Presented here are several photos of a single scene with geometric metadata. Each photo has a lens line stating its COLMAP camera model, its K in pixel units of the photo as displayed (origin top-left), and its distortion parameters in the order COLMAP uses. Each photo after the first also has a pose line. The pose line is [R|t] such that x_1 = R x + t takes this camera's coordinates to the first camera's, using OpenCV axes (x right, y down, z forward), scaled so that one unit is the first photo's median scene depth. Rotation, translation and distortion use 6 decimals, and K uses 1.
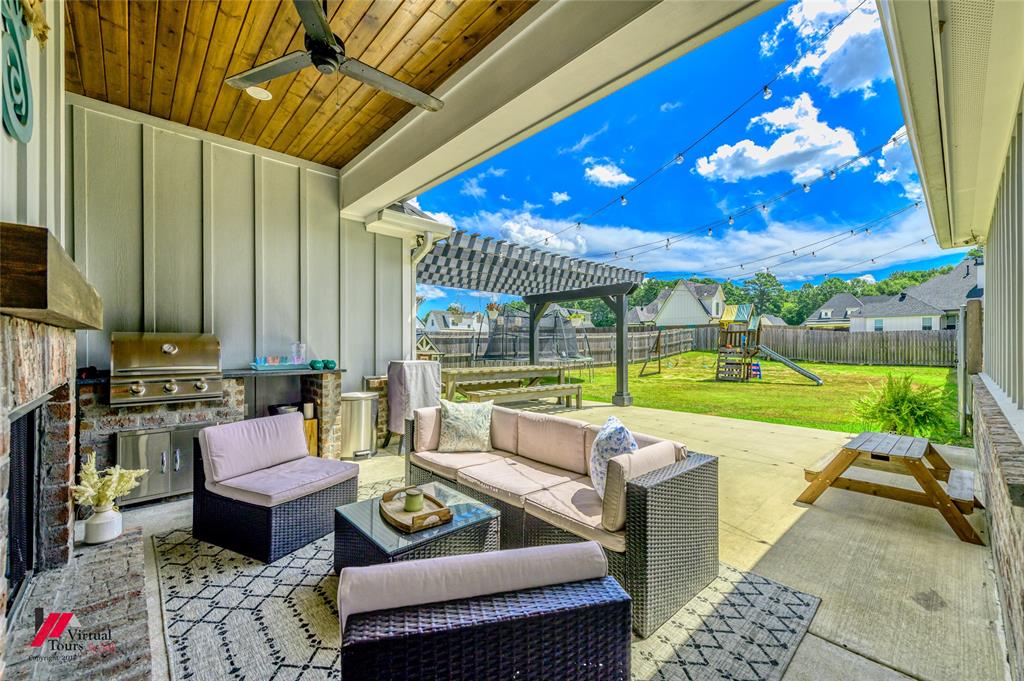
lens RADIAL K [[406.3, 0, 511.8], [0, 406.3, 344.0], [0, 0, 1]] dist [0.001252, -0.000018]
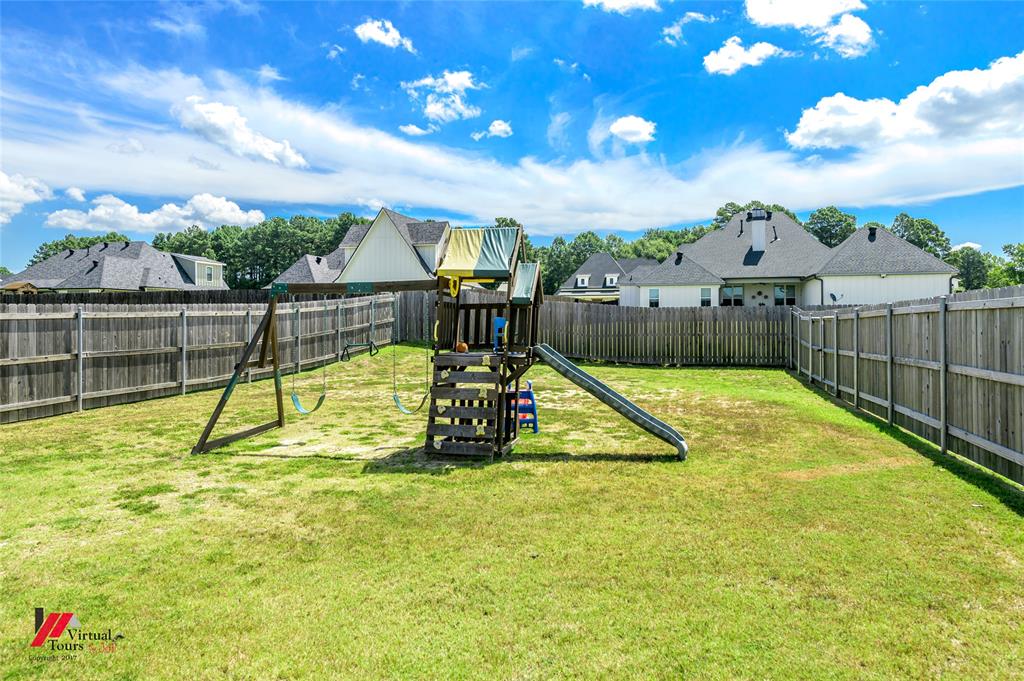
lens RADIAL K [[688.2, 0, 512.3], [0, 688.2, 335.7], [0, 0, 1]] dist [0.007287, 0.000442]
pose [[0.845121, -0.011827, 0.534444, 0.134029], [0.001871, 0.999815, 0.019166, -0.007969], [-0.534572, -0.015198, 0.844986, 0.250214]]
